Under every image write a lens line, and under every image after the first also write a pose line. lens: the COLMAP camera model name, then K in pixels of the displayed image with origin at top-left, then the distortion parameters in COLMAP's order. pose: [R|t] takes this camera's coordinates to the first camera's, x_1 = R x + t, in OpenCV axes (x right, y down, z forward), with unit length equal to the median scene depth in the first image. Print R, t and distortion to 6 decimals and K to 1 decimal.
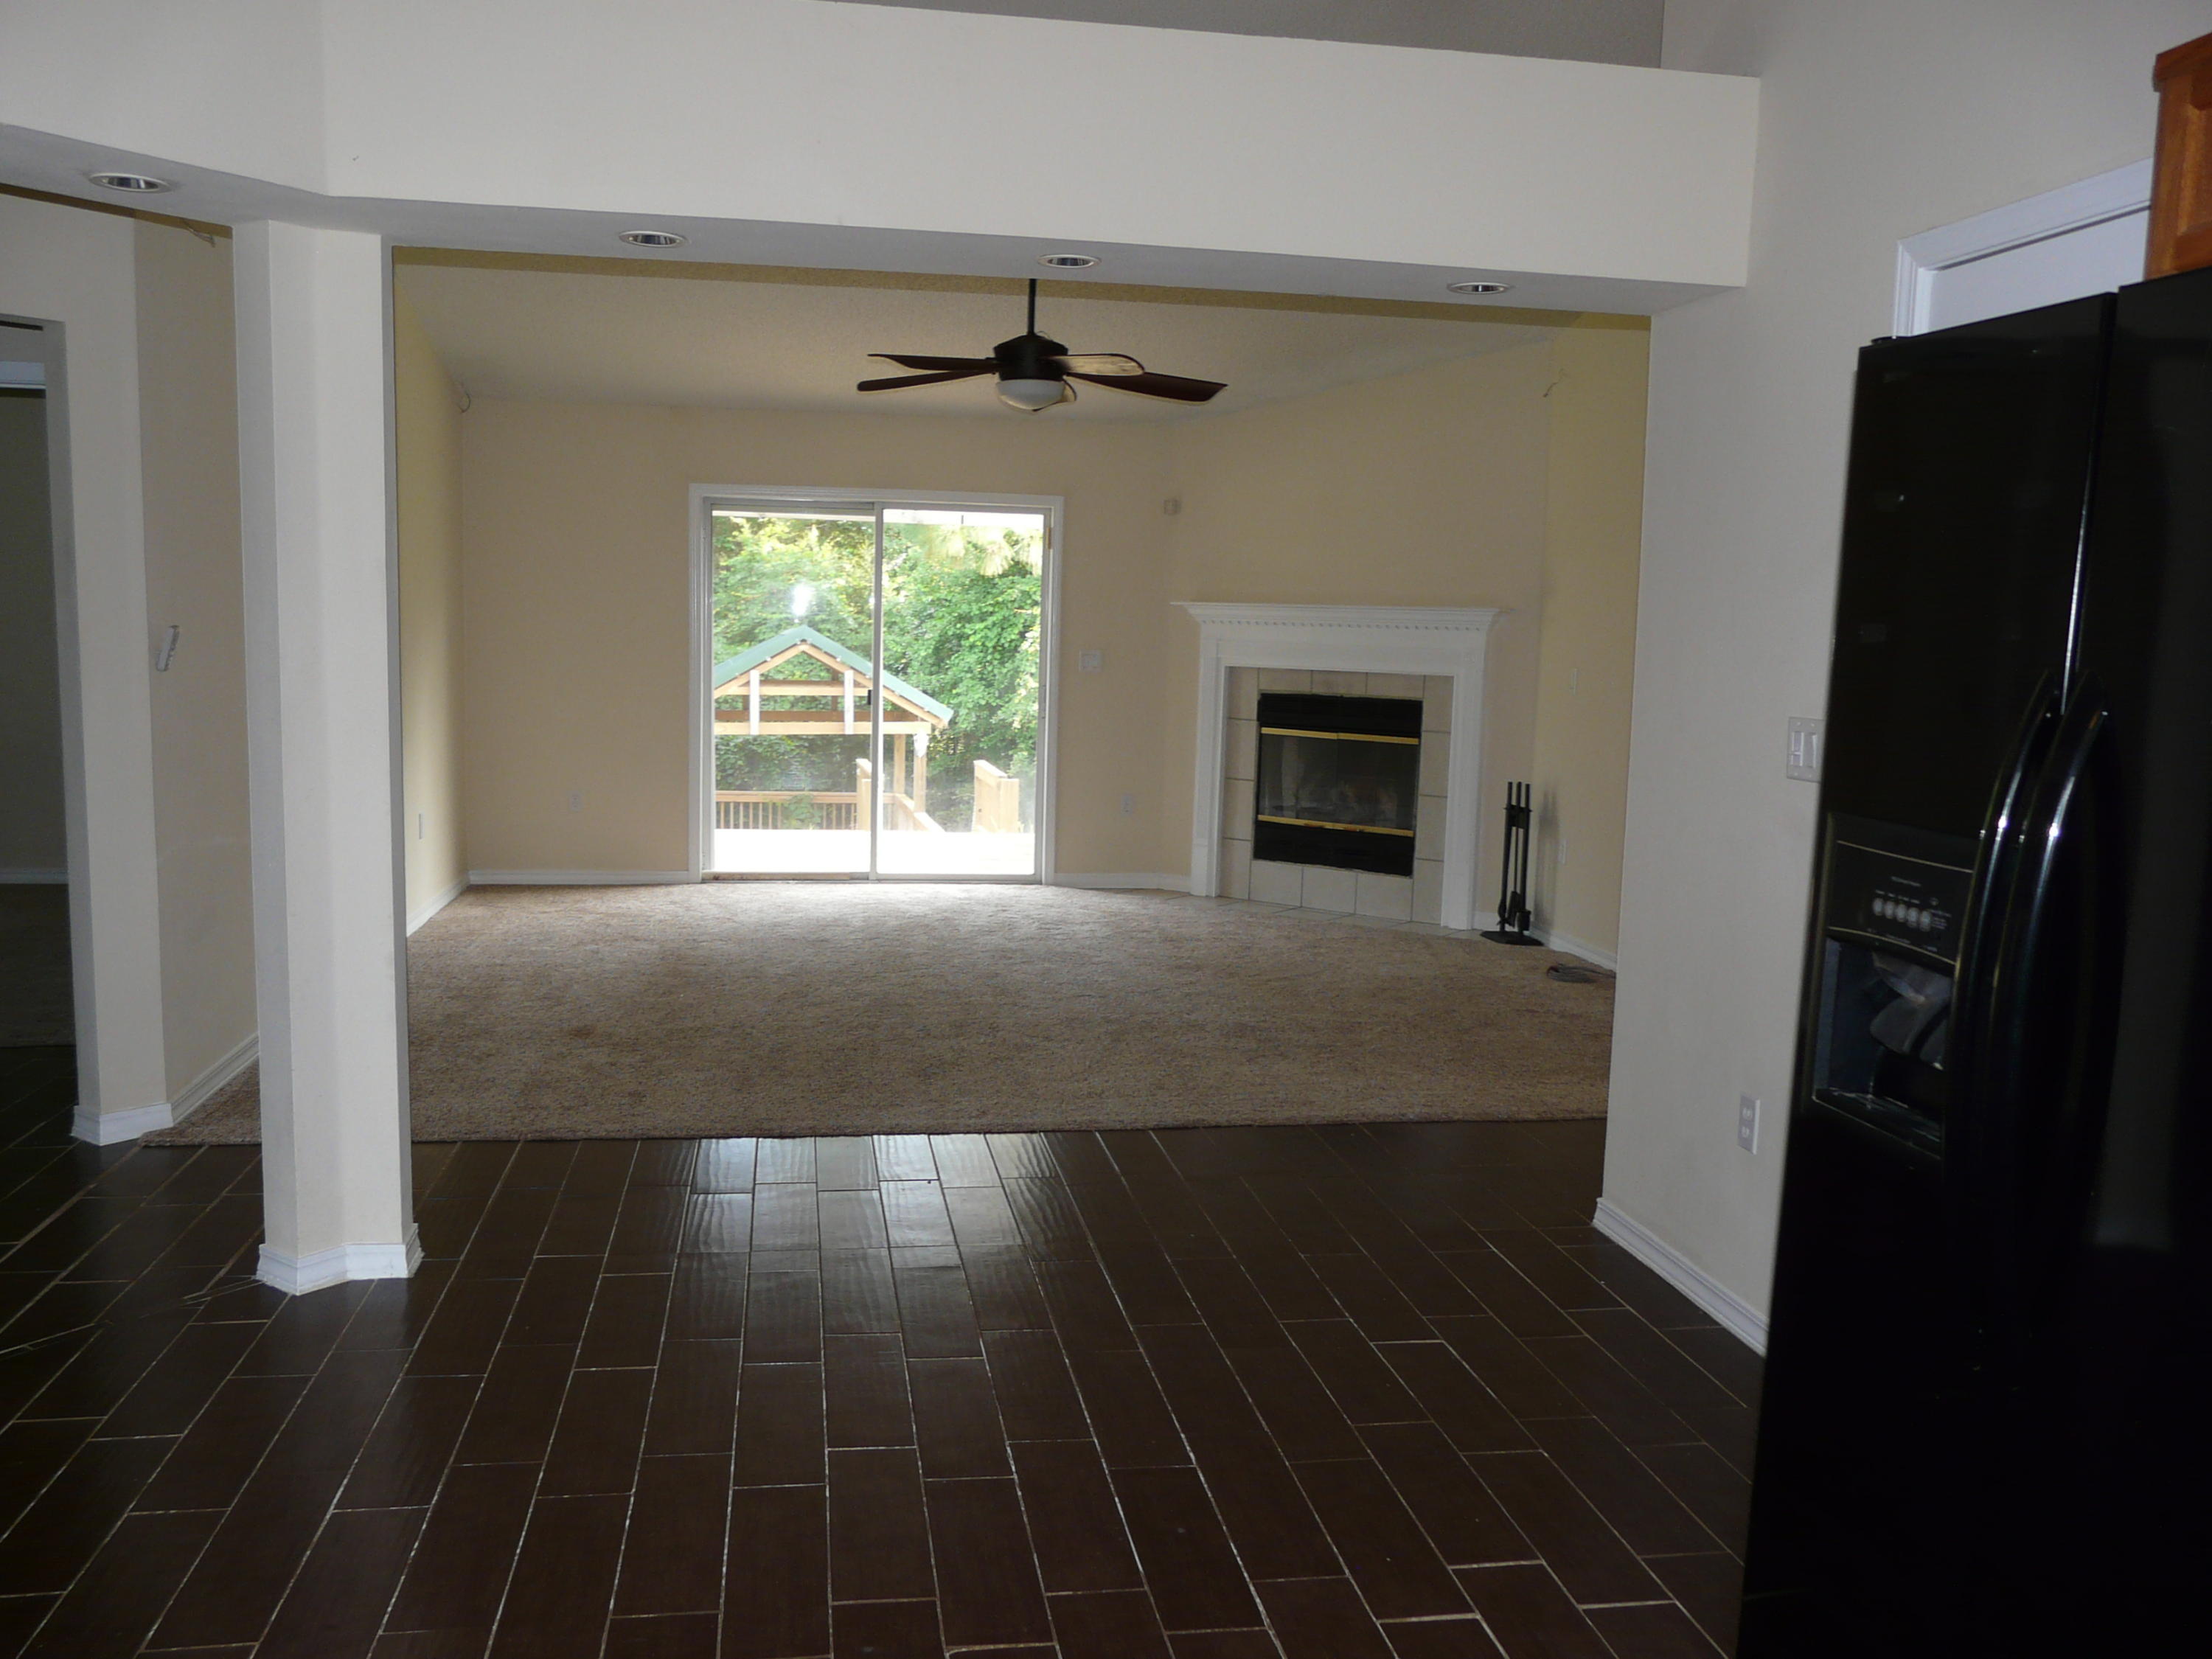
lens RADIAL K [[1848.7, 0, 1106.8], [0, 1848.7, 834.6], [0, 0, 1]] dist [-0.073792, 0.091329]
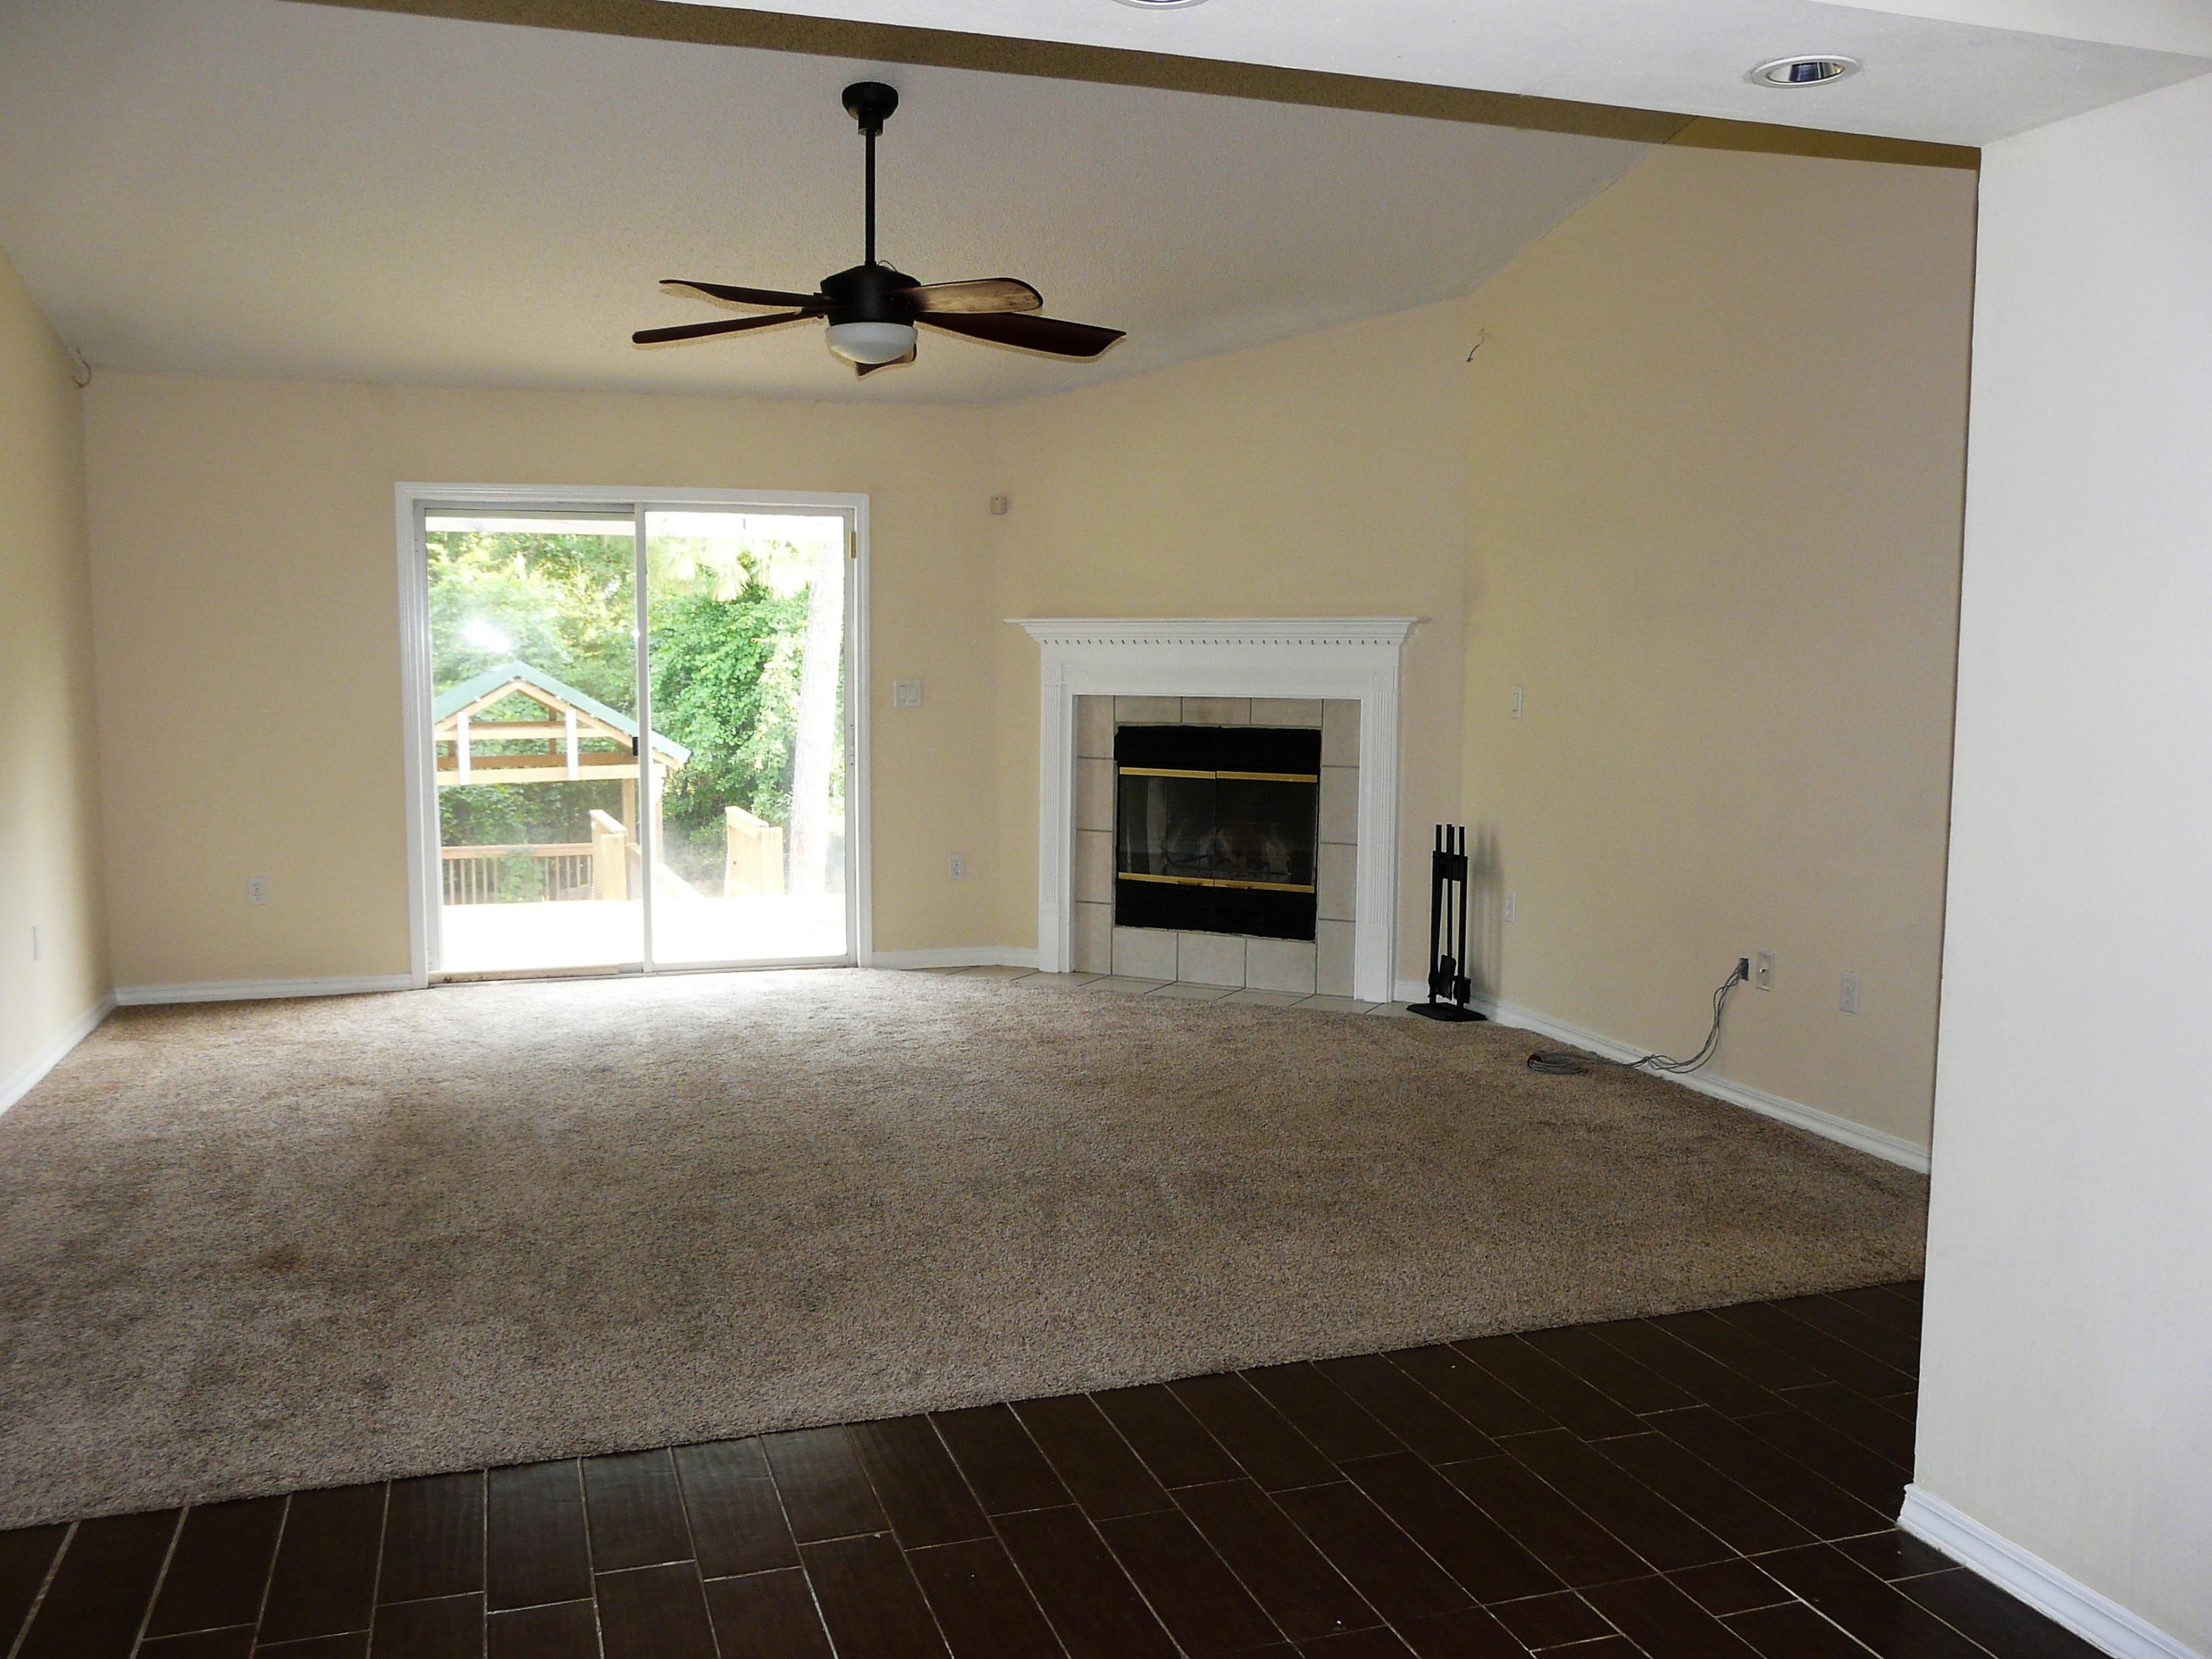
lens RADIAL K [[1848.7, 0, 1104.6], [0, 1848.7, 841.4], [0, 0, 1]] dist [-0.073792, 0.091329]
pose [[0.987559, -0.039080, 0.152313, -0.055081], [0.040577, 0.999154, -0.006731, -0.020951], [-0.151921, 0.012827, 0.988309, 0.192444]]
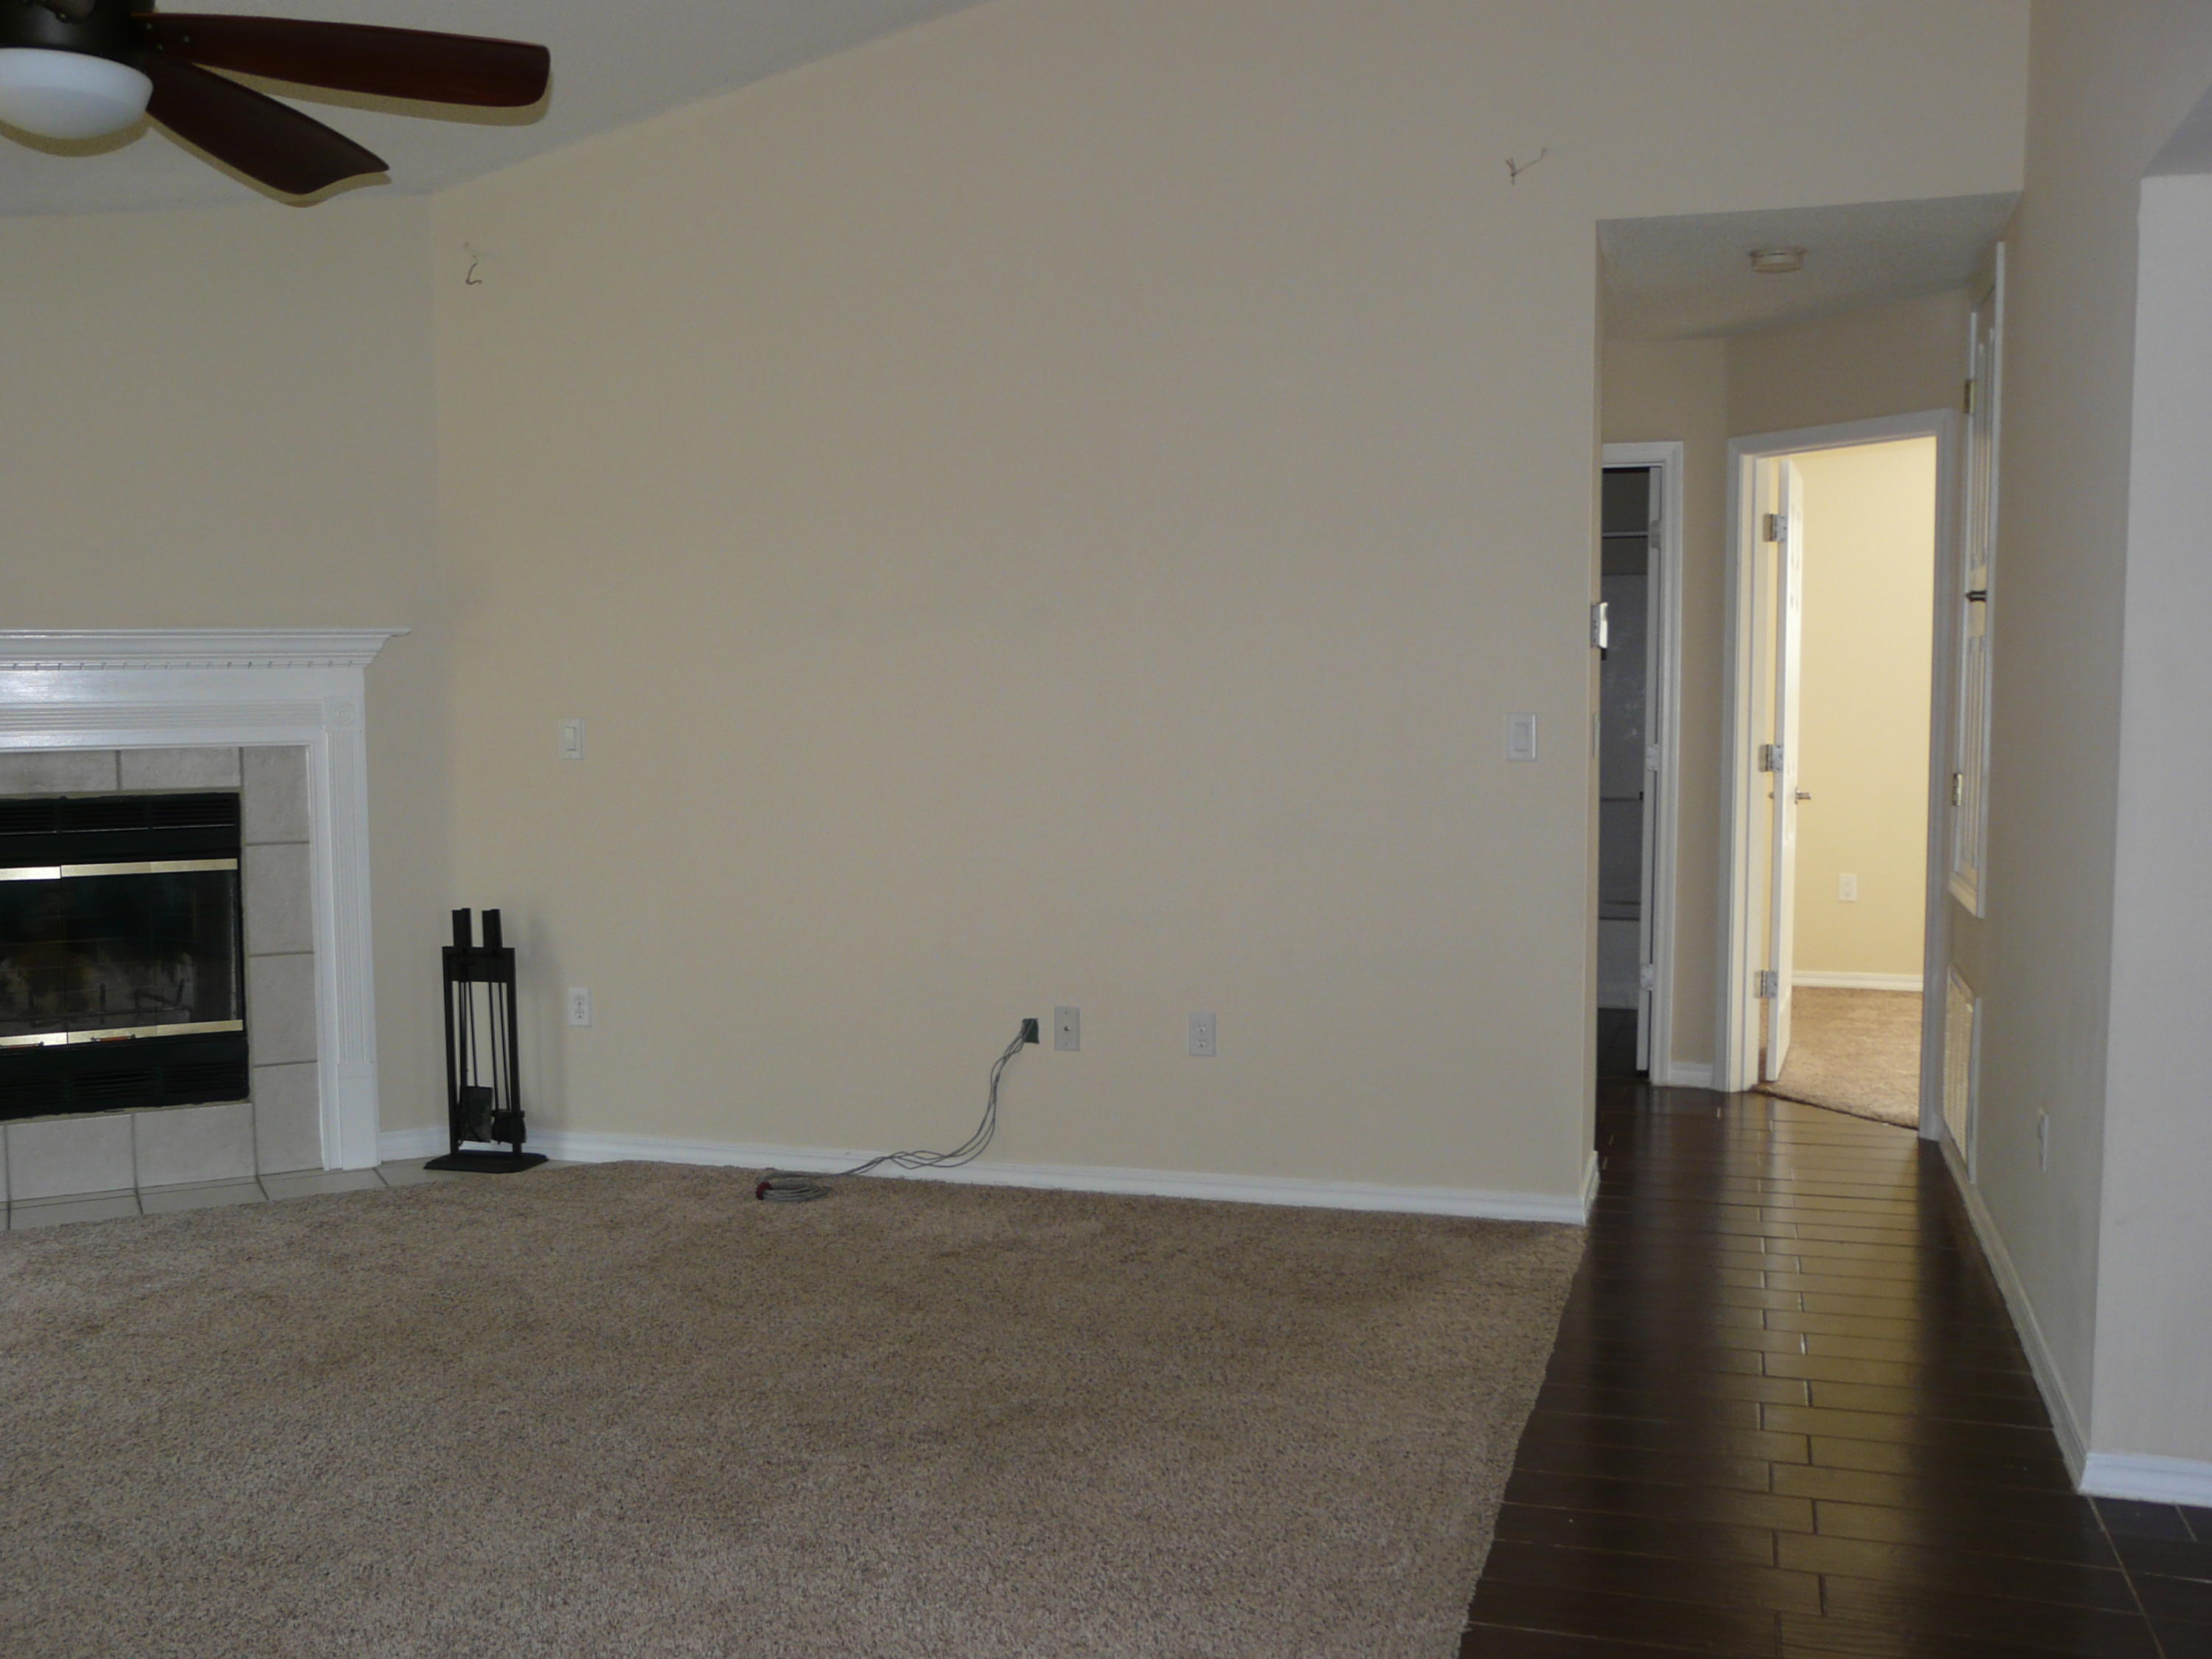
lens RADIAL K [[2128.6, 0, 1106.5], [0, 2128.6, 835.2], [0, 0, 1]] dist [-0.020010, 0.000000]
pose [[0.454458, -0.100009, 0.885137, -0.294057], [0.121264, 0.991373, 0.049751, -0.060017], [-0.882476, 0.084725, 0.462664, 0.463703]]
